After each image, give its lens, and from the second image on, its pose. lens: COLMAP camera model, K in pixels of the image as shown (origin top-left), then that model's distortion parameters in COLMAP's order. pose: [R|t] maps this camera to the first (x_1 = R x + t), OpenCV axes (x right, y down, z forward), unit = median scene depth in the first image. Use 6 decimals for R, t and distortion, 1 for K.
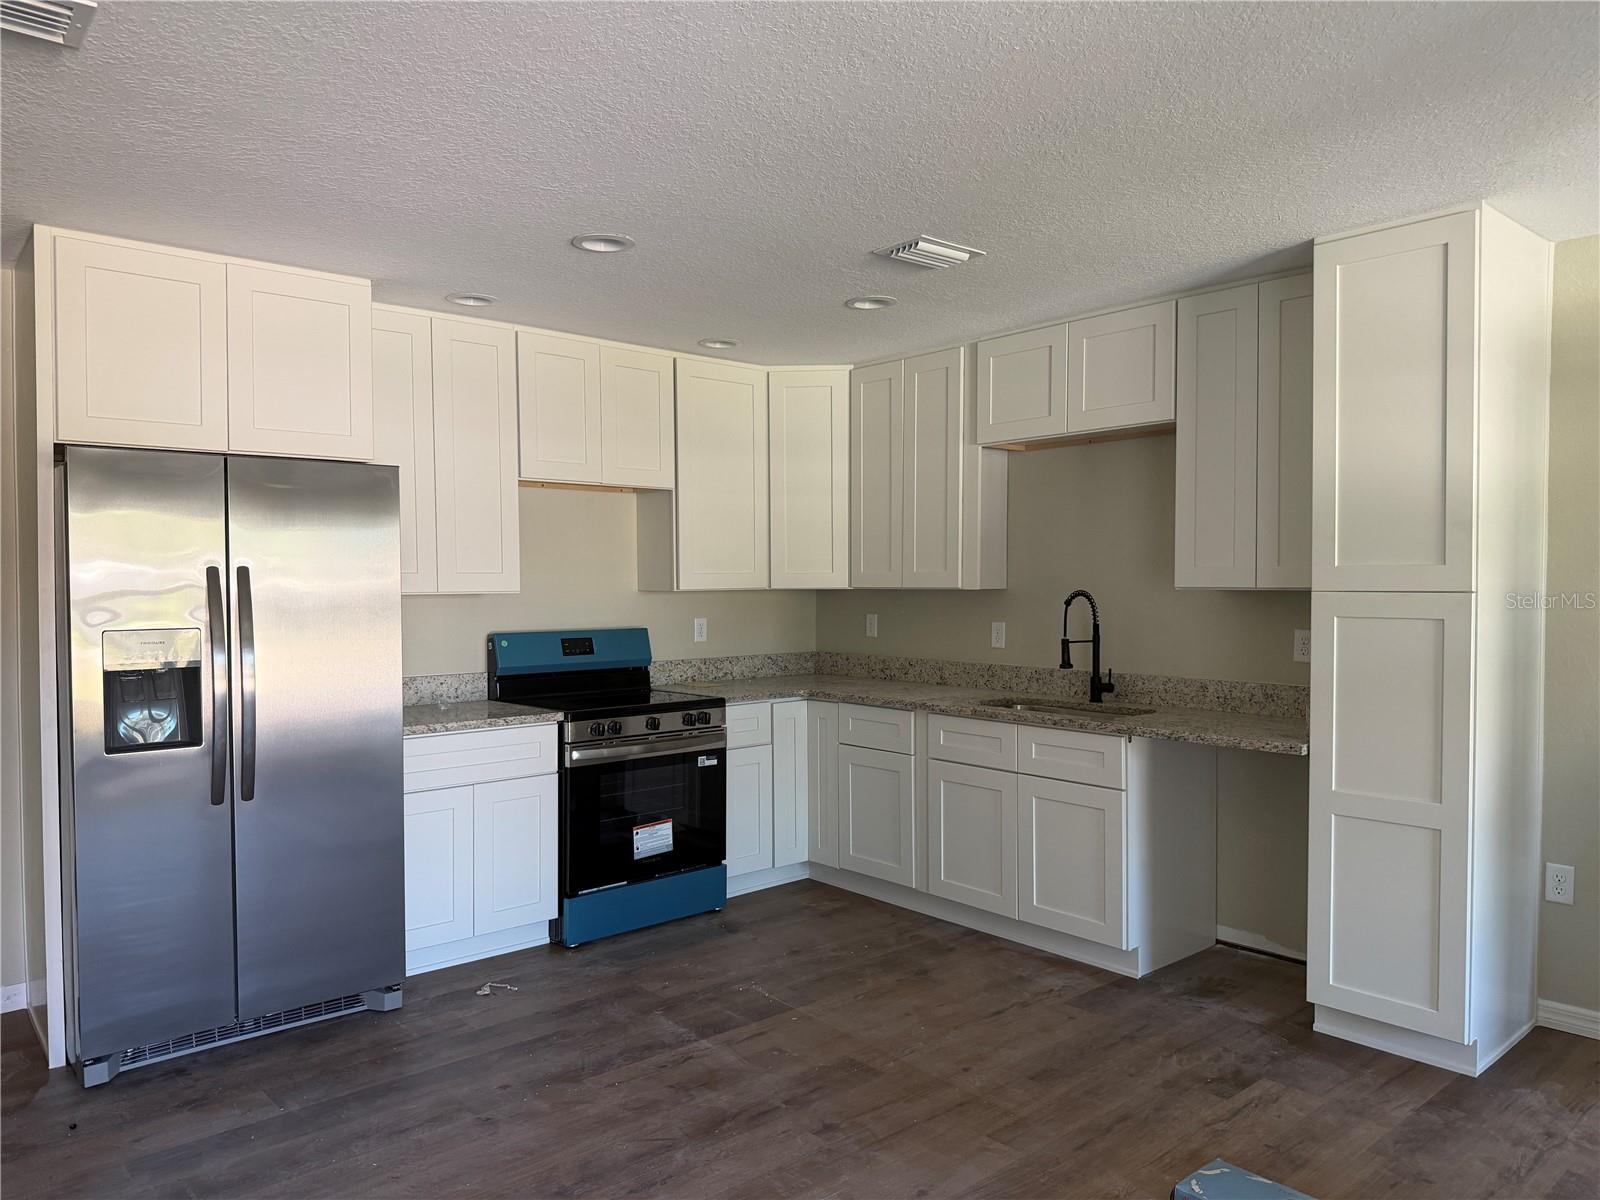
lens RADIAL K [[1141.2, 0, 804.7], [0, 1141.2, 607.1], [0, 0, 1]] dist [0.095309, -0.141688]
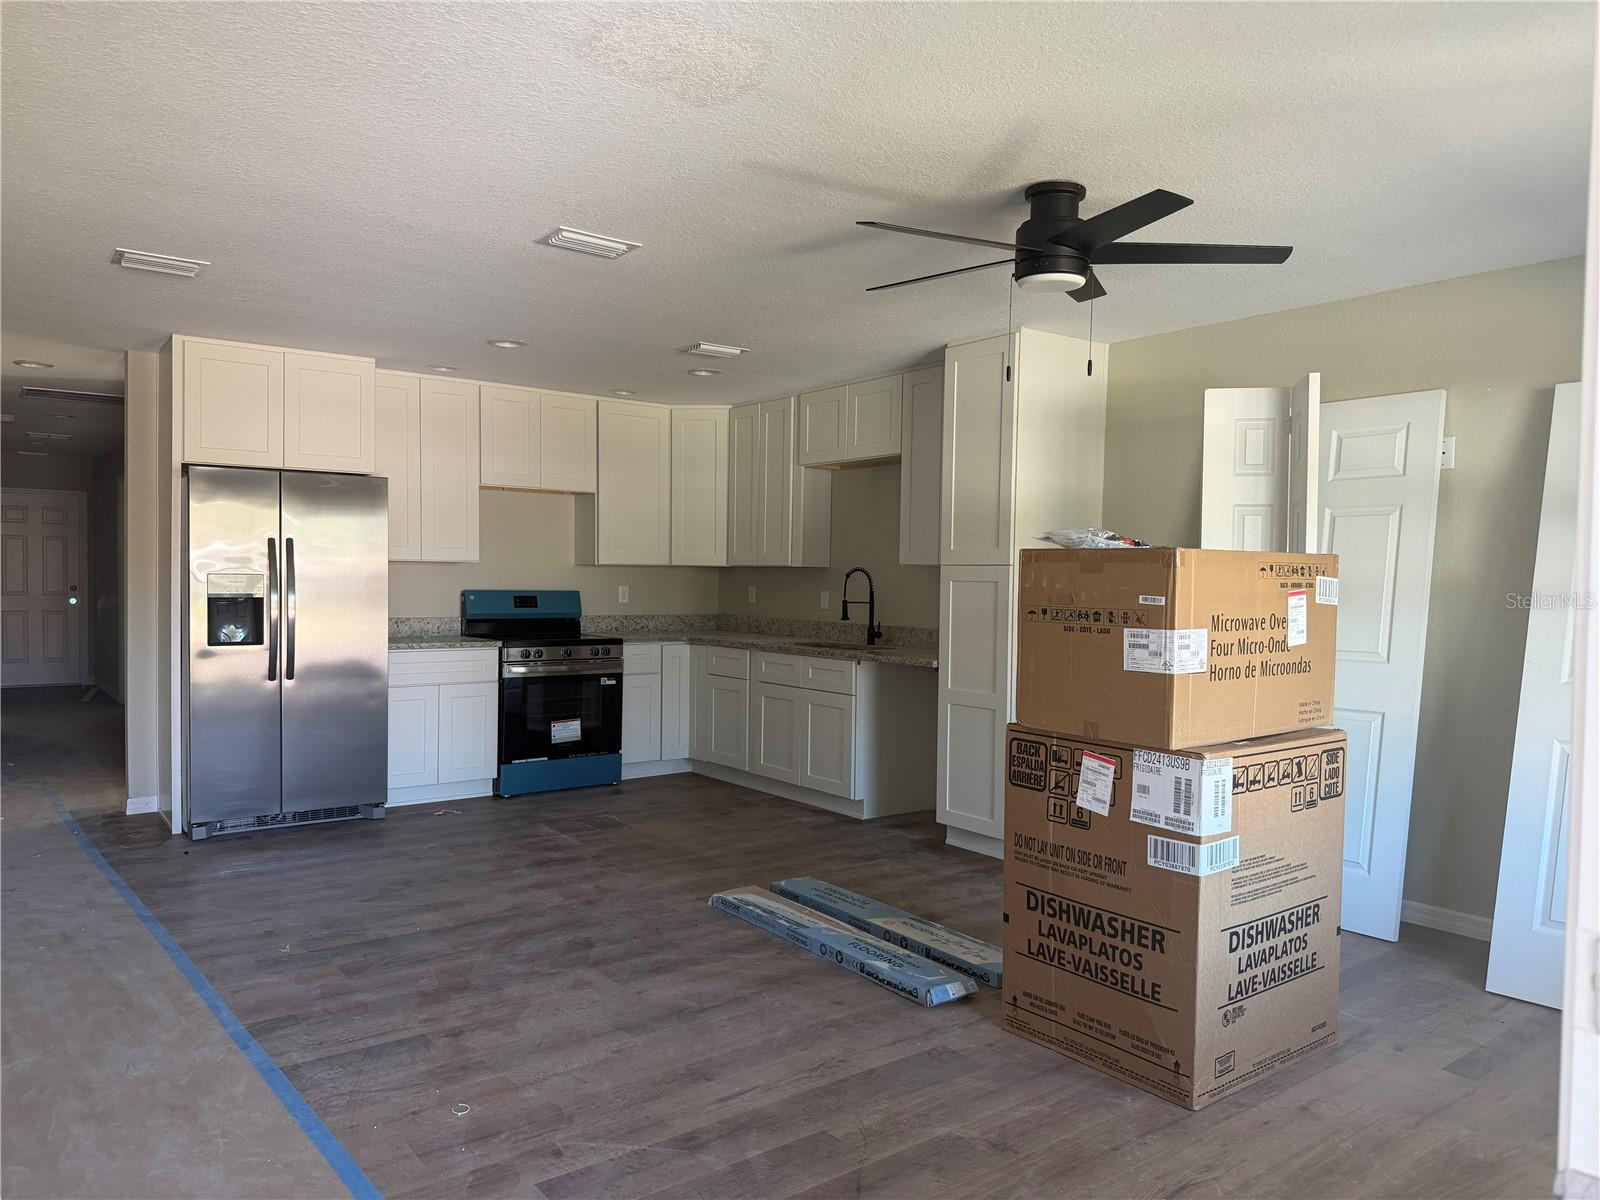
lens RADIAL K [[1134.5, 0, 798.8], [0, 1134.5, 607.0], [0, 0, 1]] dist [0.142448, -0.254062]
pose [[0.997343, 0.019413, -0.070216, 0.262495], [-0.019284, 0.999811, 0.002520, 0.033090], [0.070252, -0.001159, 0.997529, -0.436689]]
